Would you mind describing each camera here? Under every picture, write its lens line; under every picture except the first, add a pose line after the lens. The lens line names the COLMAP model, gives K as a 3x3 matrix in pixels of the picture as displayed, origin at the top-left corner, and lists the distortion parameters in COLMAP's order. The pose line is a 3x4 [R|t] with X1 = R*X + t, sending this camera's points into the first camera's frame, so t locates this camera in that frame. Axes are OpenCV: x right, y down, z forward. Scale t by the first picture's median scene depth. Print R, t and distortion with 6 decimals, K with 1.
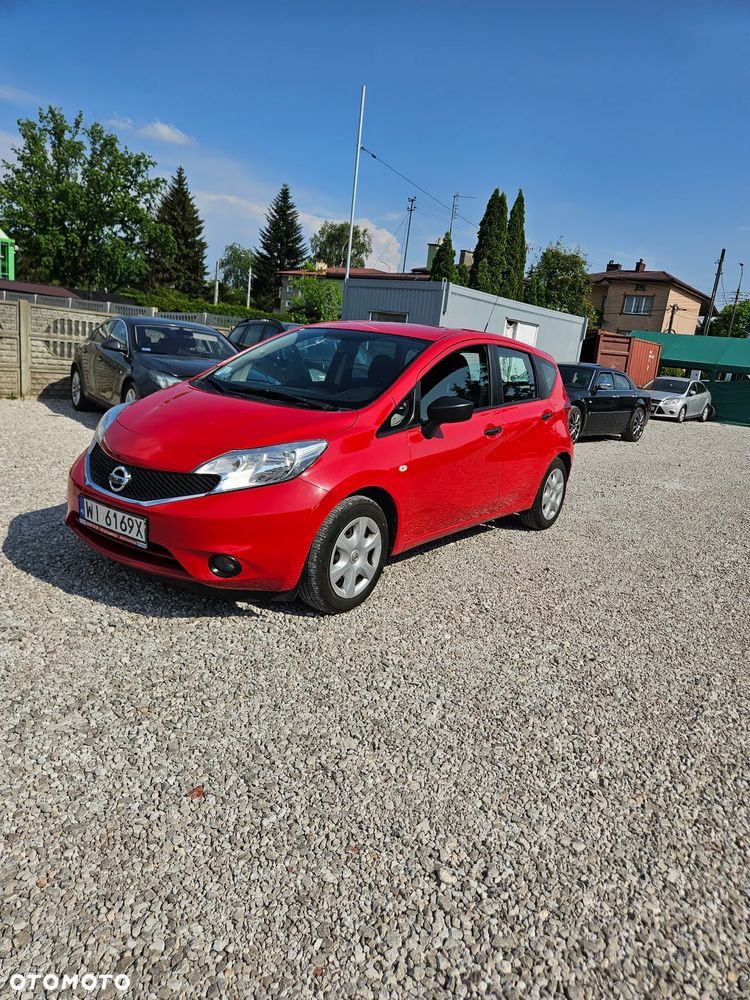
lens RADIAL K [[679.0, 0, 387.8], [0, 679.0, 503.4], [0, 0, 1]] dist [0.067726, -0.051623]
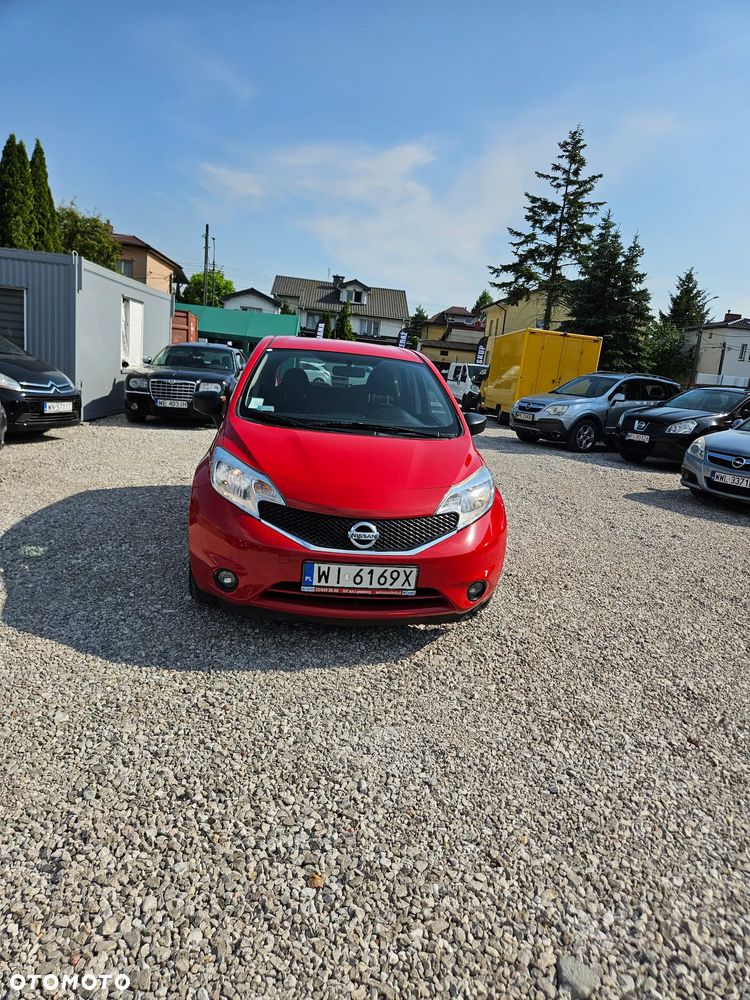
lens RADIAL K [[679.0, 0, 391.7], [0, 679.0, 500.6], [0, 0, 1]] dist [0.067726, -0.051623]
pose [[0.716804, -0.175567, 0.674810, -0.673342], [0.139979, 0.984312, 0.107401, -0.121598], [-0.683080, 0.017474, 0.730135, 0.177416]]
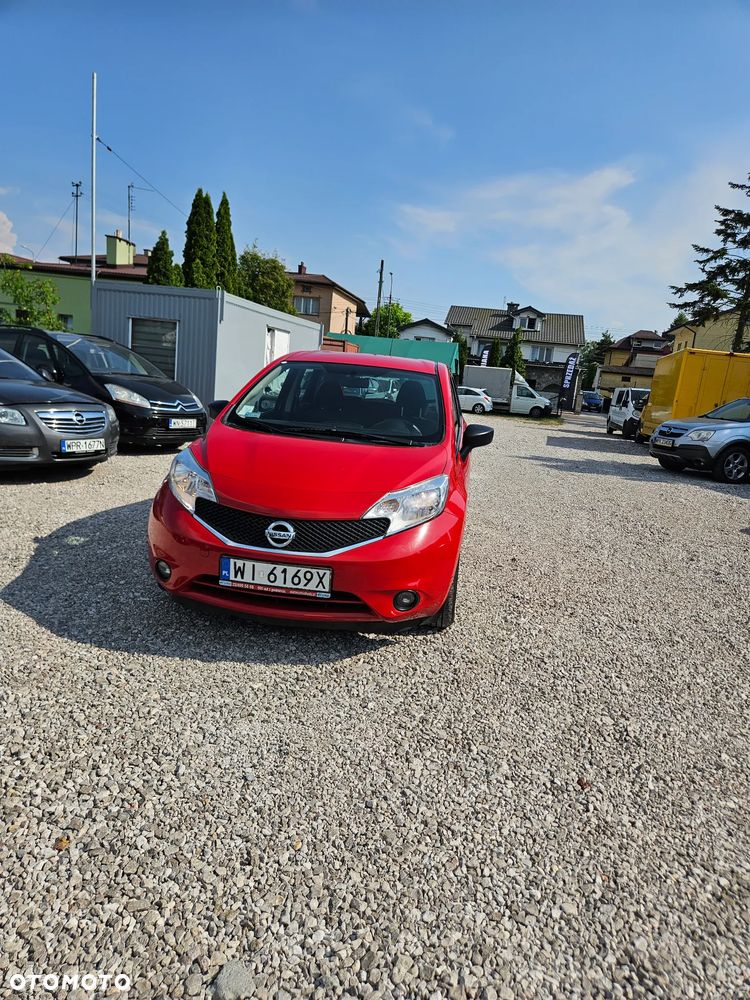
lens RADIAL K [[679.0, 0, 390.4], [0, 679.0, 503.4], [0, 0, 1]] dist [0.067726, -0.051623]
pose [[0.876802, -0.116247, 0.466589, -0.471674], [0.112016, 0.993021, 0.036906, -0.065451], [-0.467623, 0.019906, 0.883704, 0.037588]]
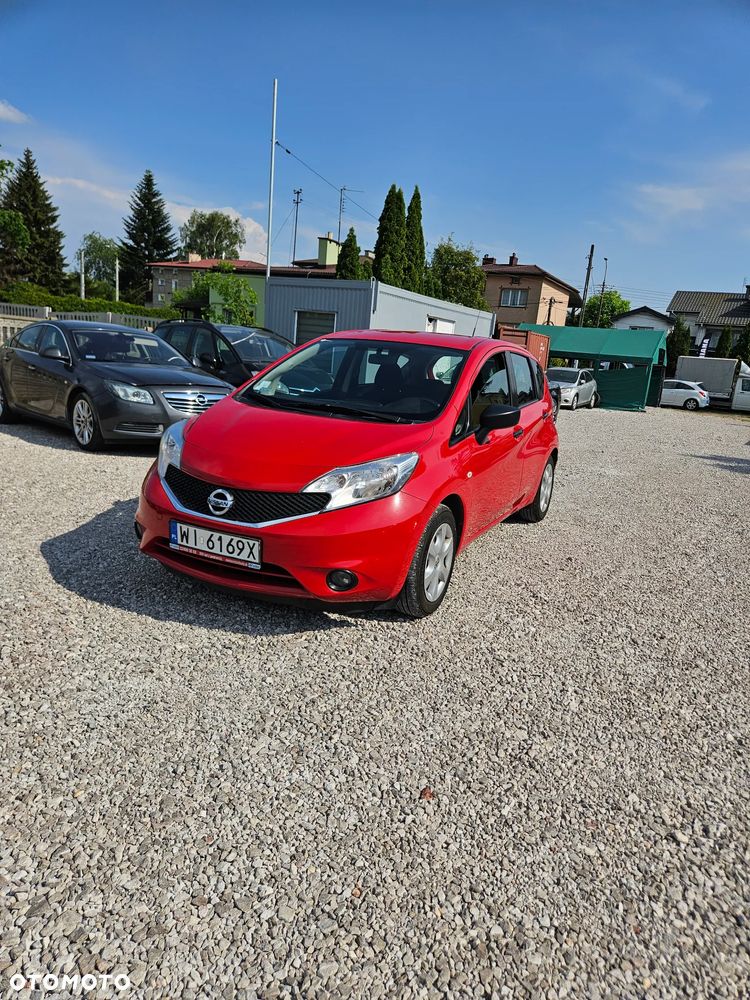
lens RADIAL K [[679.0, 0, 388.0], [0, 679.0, 513.2], [0, 0, 1]] dist [0.067726, -0.051623]
pose [[0.983289, -0.063283, 0.170698, -0.215036], [0.059144, 0.997821, 0.029233, -0.022656], [-0.172176, -0.018649, 0.984890, -0.015040]]
